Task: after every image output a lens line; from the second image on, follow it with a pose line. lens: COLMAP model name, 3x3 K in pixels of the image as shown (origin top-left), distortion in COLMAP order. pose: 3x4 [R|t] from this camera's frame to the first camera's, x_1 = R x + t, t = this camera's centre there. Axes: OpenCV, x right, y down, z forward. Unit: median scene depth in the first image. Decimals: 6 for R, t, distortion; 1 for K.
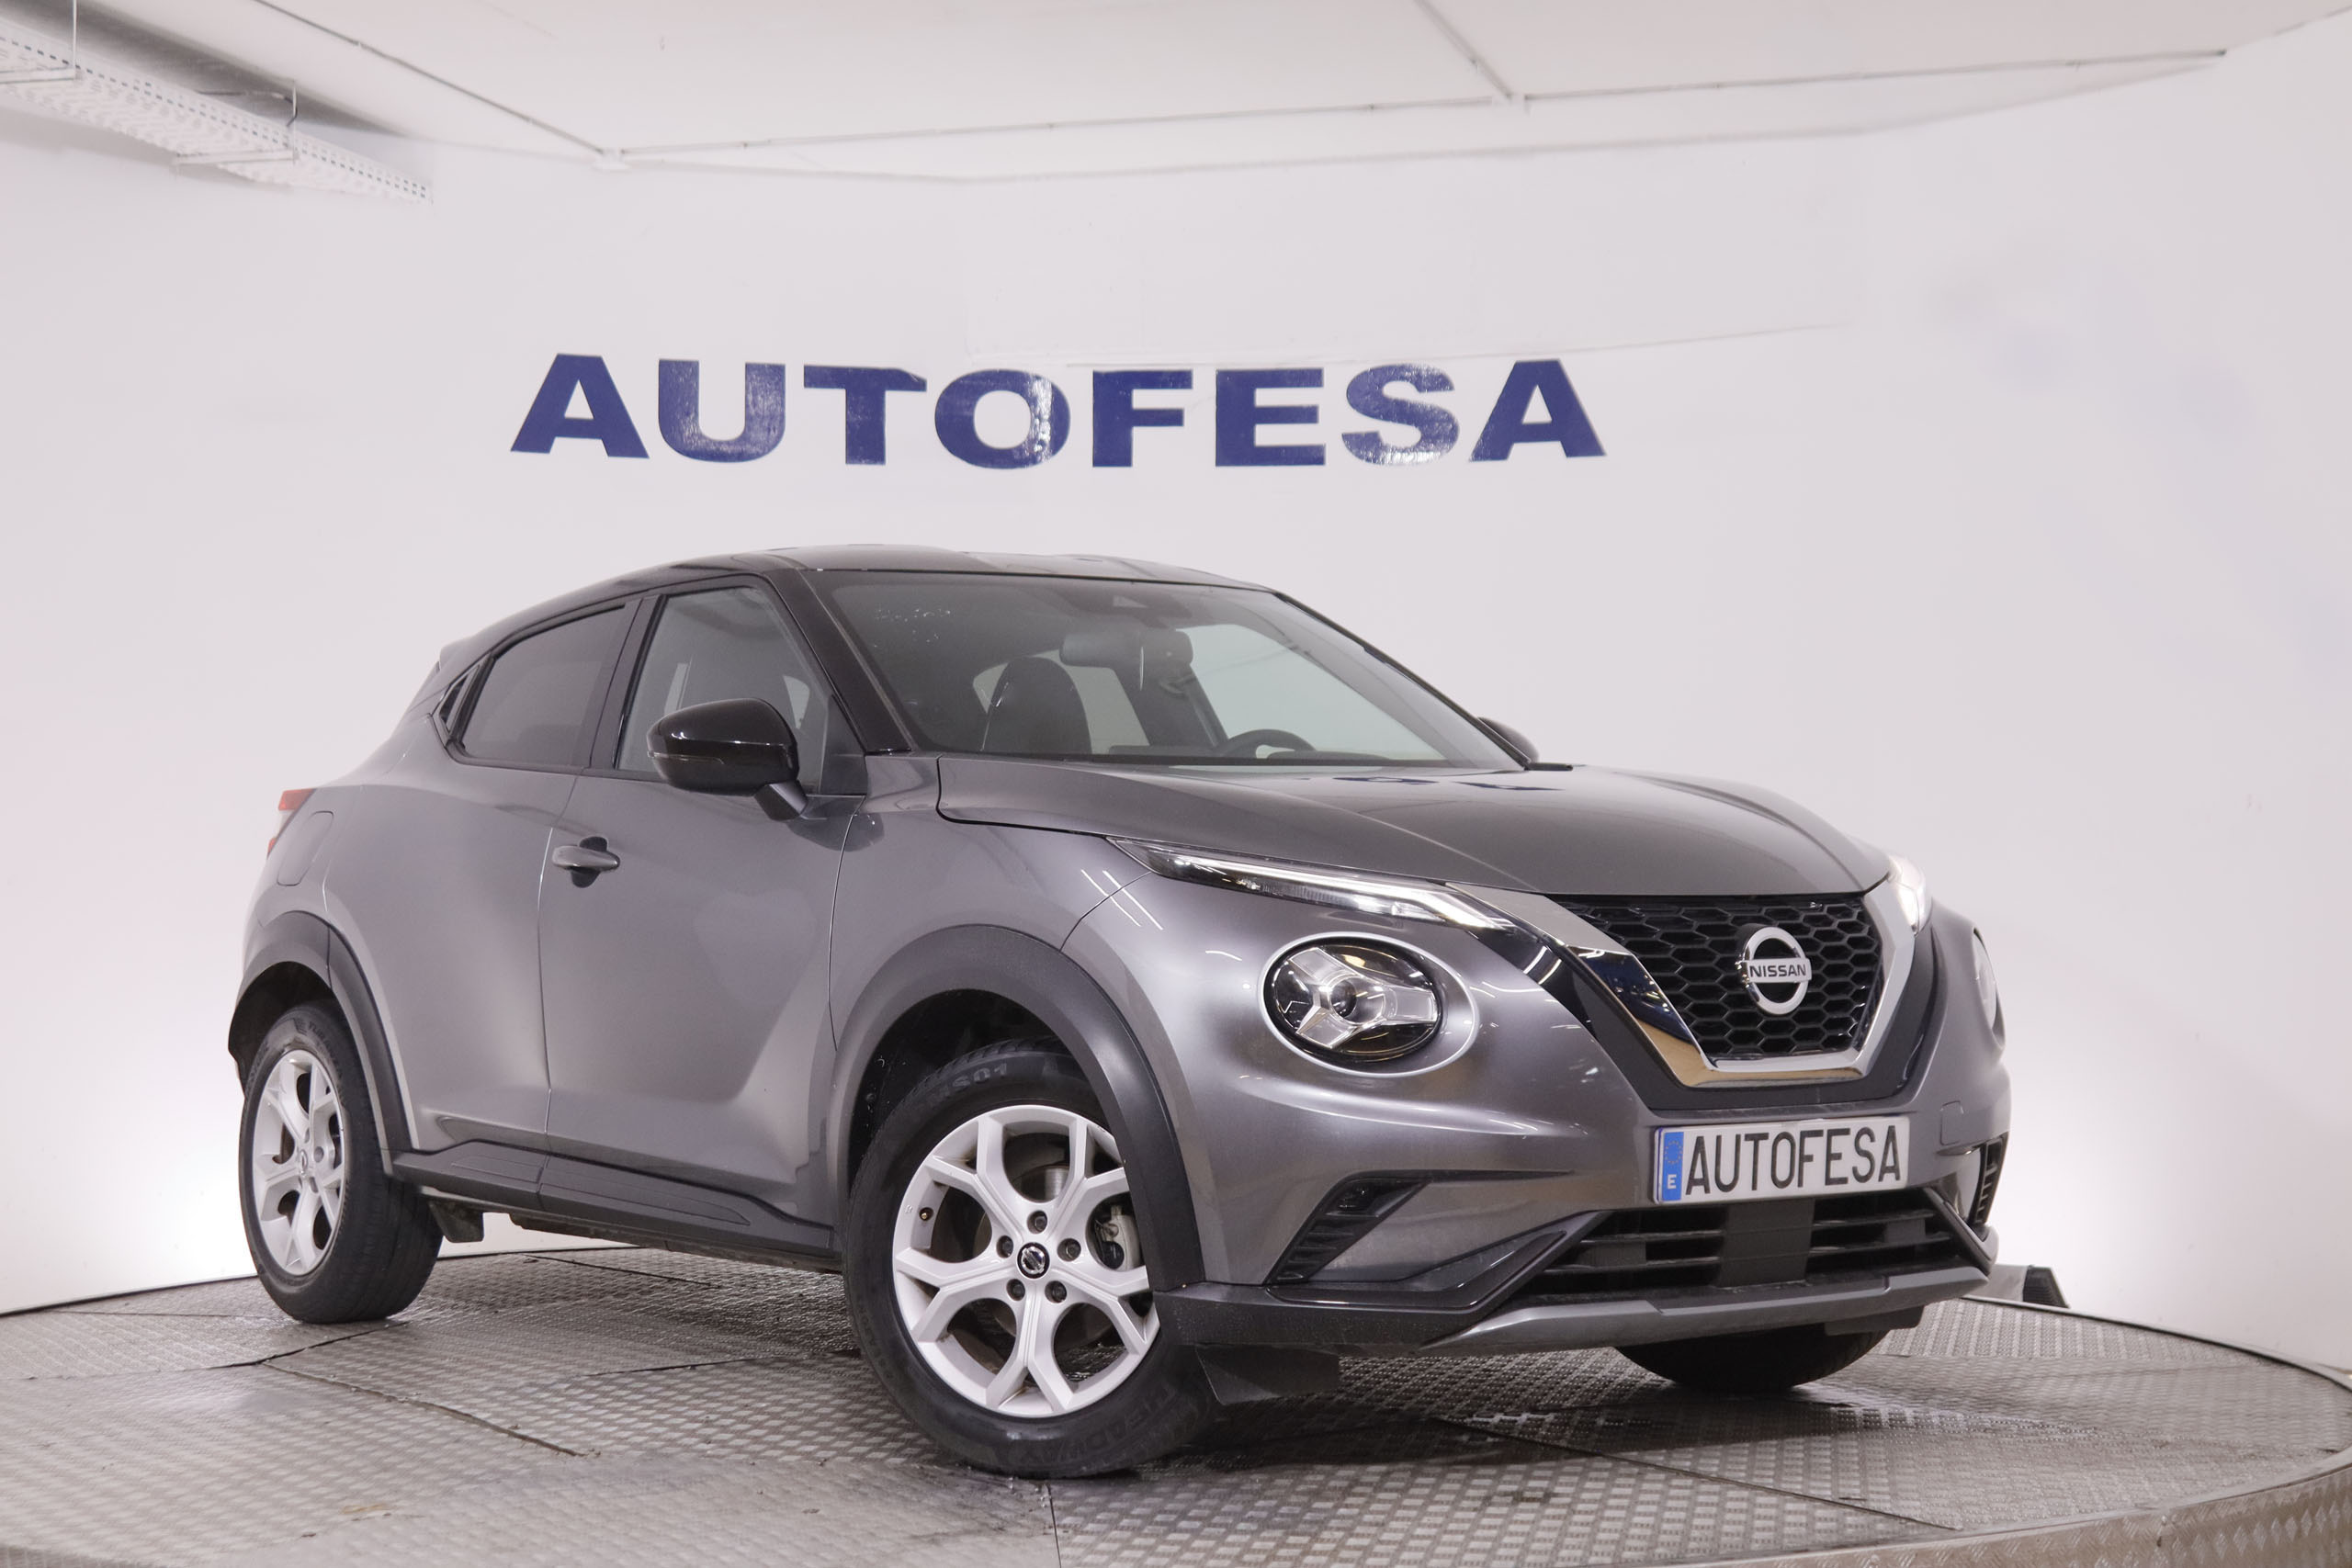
lens RADIAL K [[3935.3, 0, 1204.0], [0, 3935.3, 775.1], [0, 0, 1]] dist [-0.032964, 0.189188]
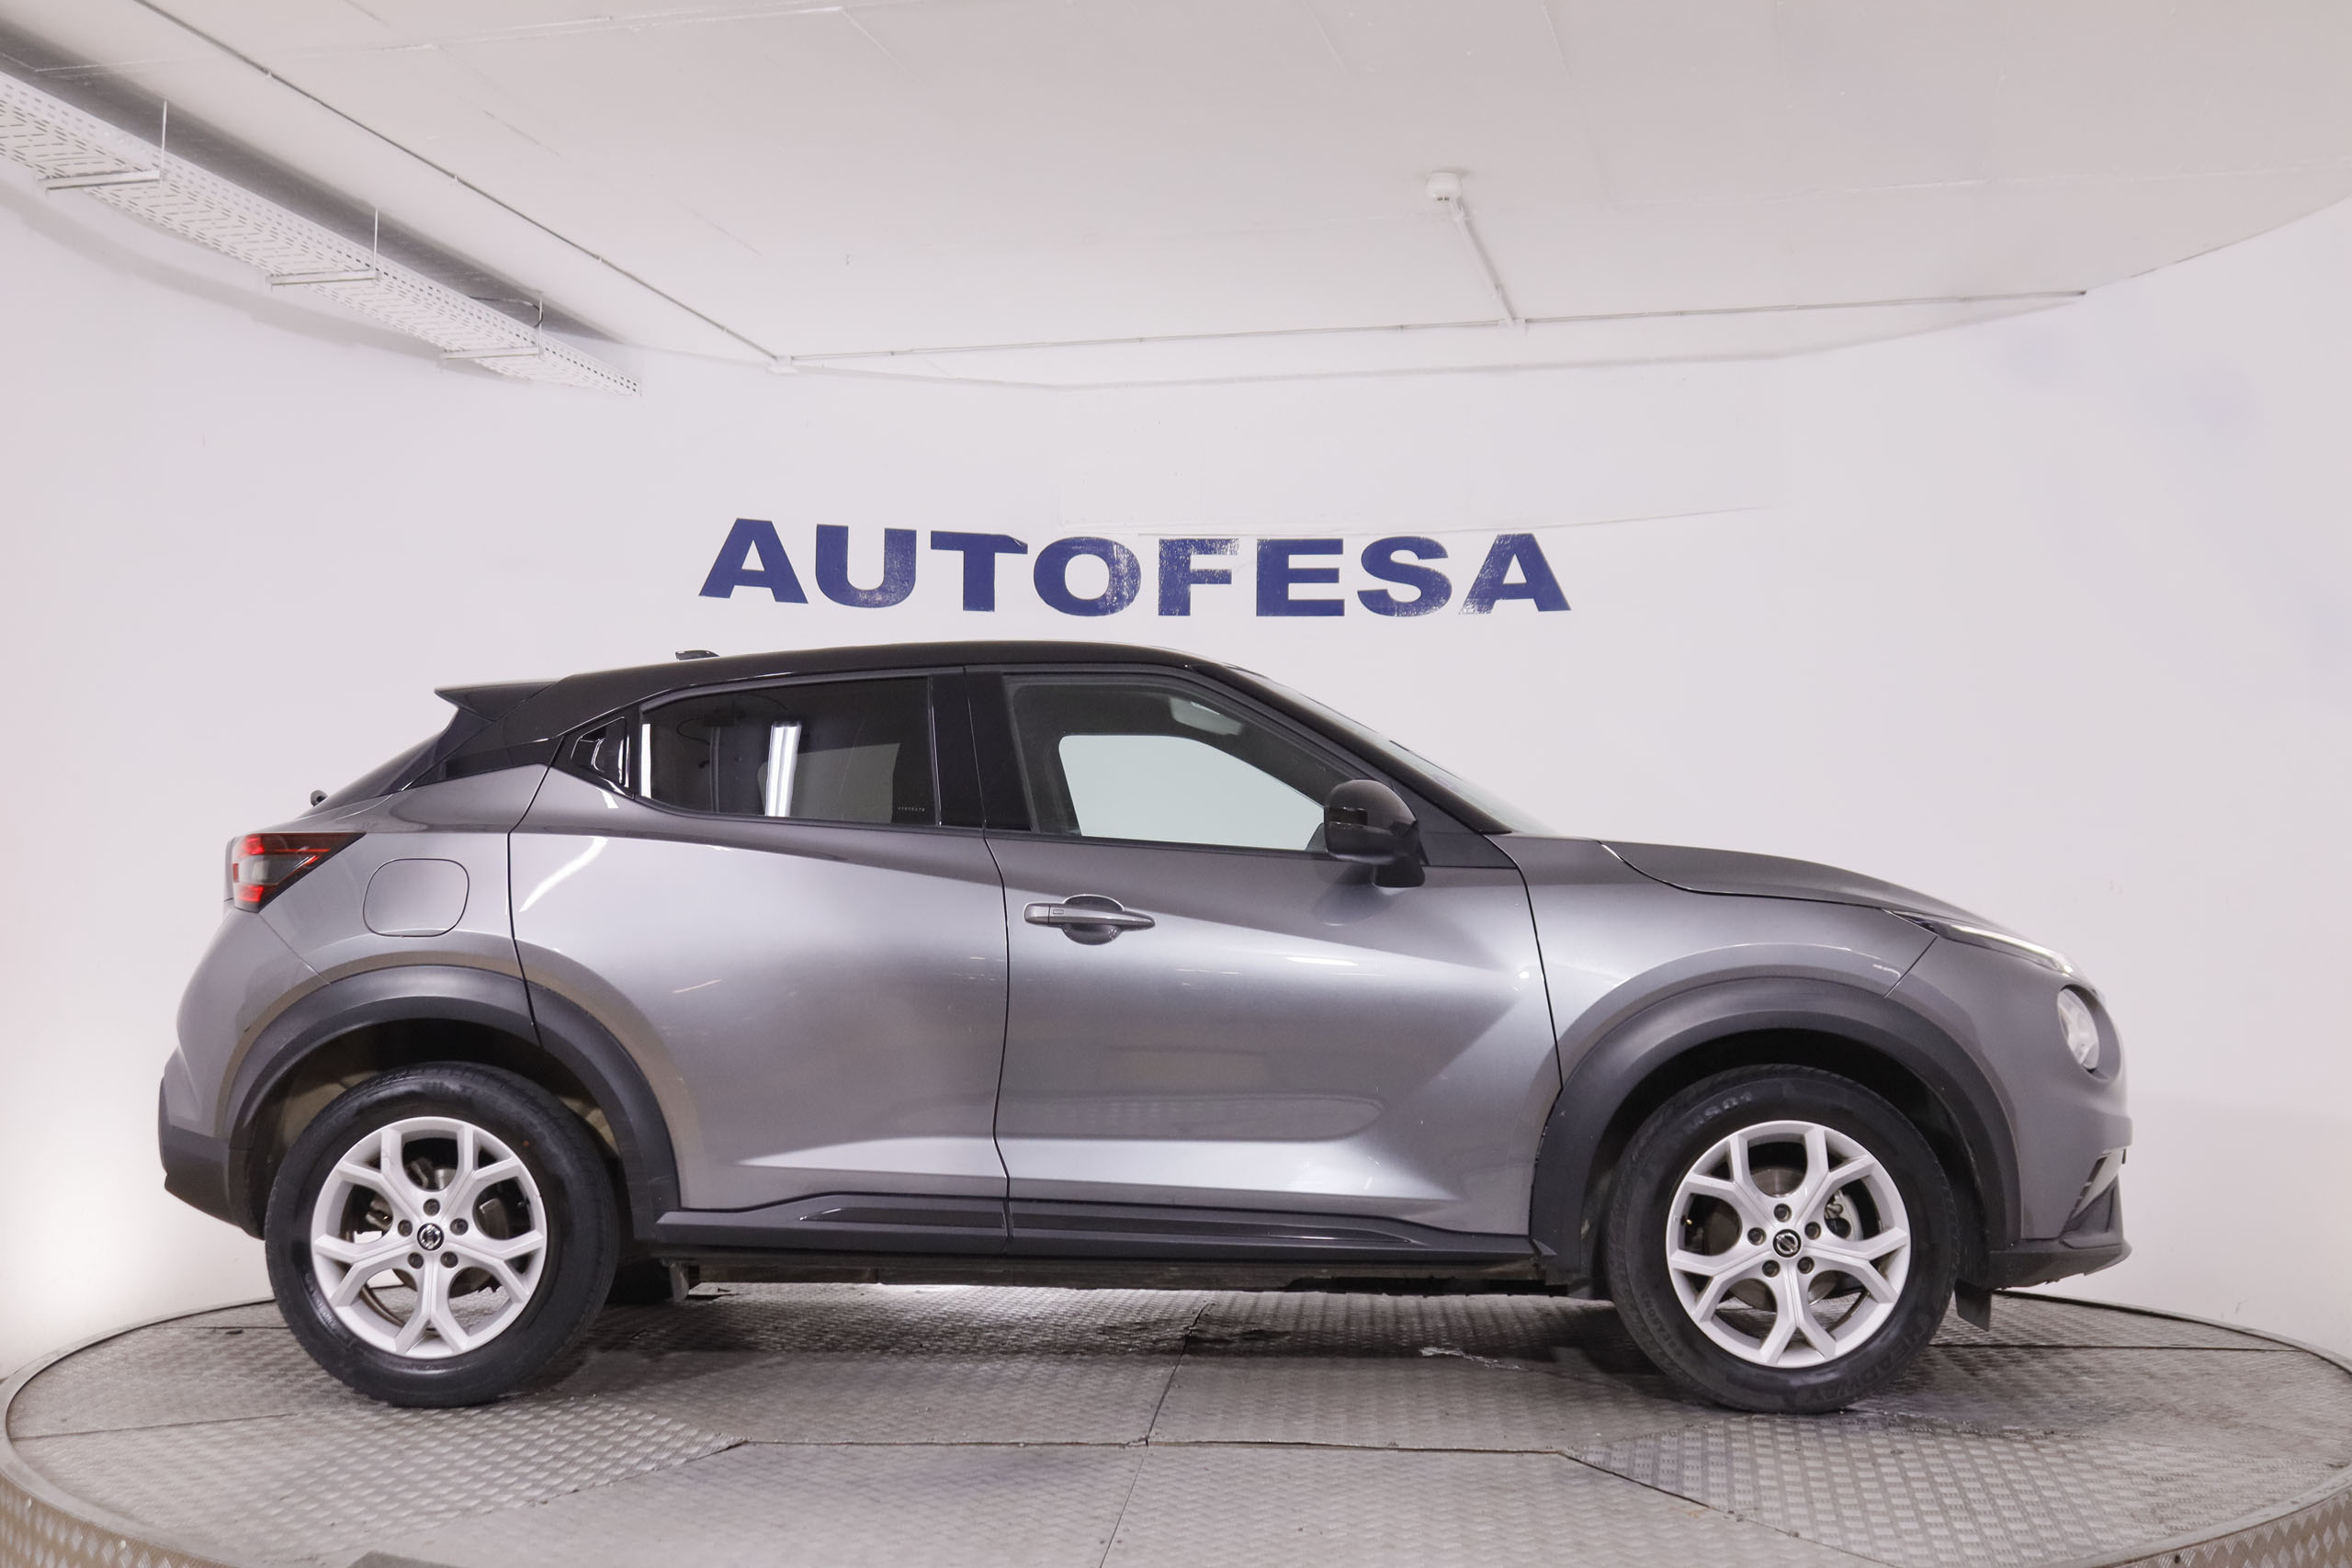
lens RADIAL K [[2740.6, 0, 1131.3], [0, 2740.6, 722.3], [0, 0, 1]] dist [-0.087204, 0.064750]
pose [[0.999493, 0.009876, 0.030277, -0.064478], [-0.008212, 0.998474, -0.054616, 0.003546], [-0.030770, 0.054340, 0.998048, 0.133257]]
